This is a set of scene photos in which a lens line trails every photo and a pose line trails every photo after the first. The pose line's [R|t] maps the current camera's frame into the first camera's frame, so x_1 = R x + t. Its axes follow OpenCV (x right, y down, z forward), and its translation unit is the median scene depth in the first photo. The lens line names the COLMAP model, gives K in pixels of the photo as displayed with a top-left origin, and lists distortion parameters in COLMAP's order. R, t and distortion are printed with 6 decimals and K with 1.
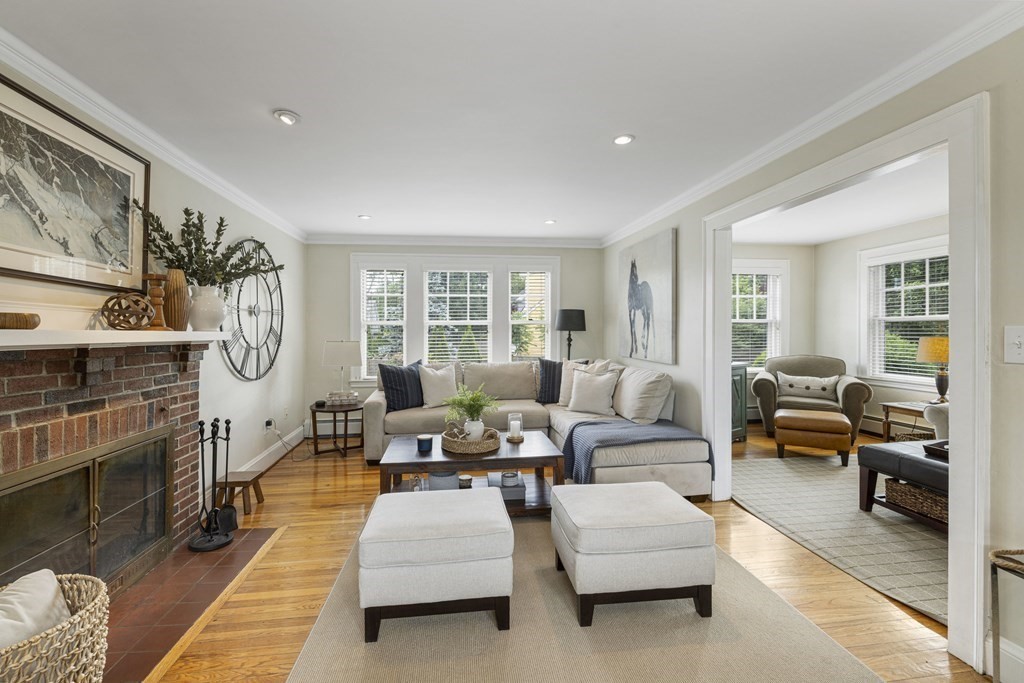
lens RADIAL K [[428.5, 0, 516.9], [0, 428.5, 336.0], [0, 0, 1]] dist [-0.002748, 0.000947]
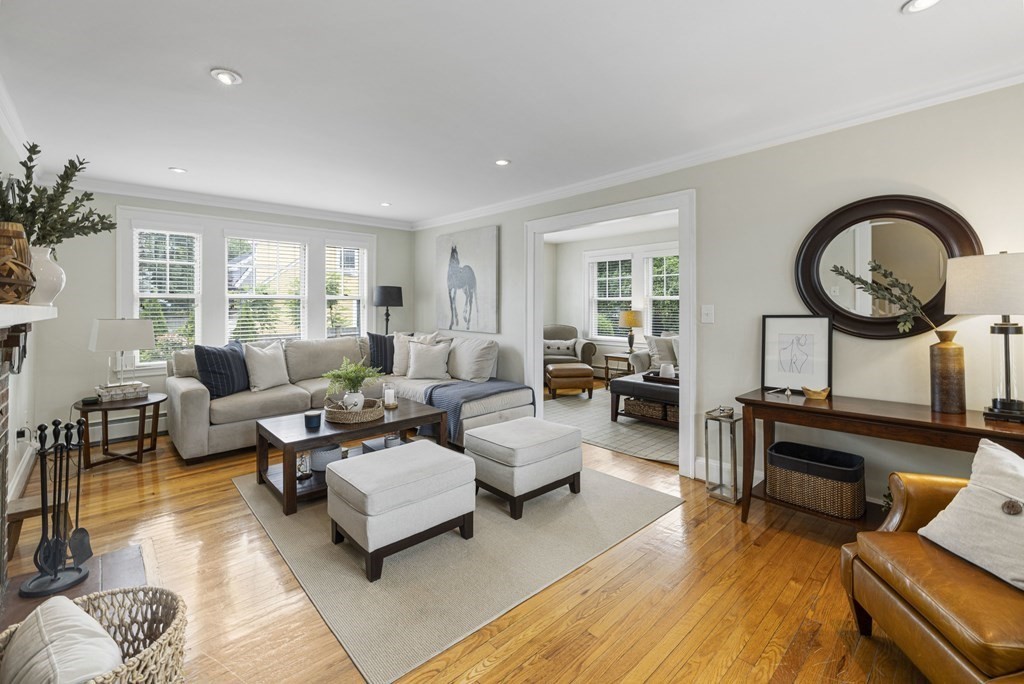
lens RADIAL K [[428.5, 0, 517.1], [0, 428.5, 309.0], [0, 0, 1]] dist [-0.002748, 0.000947]
pose [[0.815044, -0.000656, 0.579399, -0.278868], [0.004038, 0.999982, -0.004548, 0.000594], [-0.579385, 0.006046, 0.815031, -0.058917]]
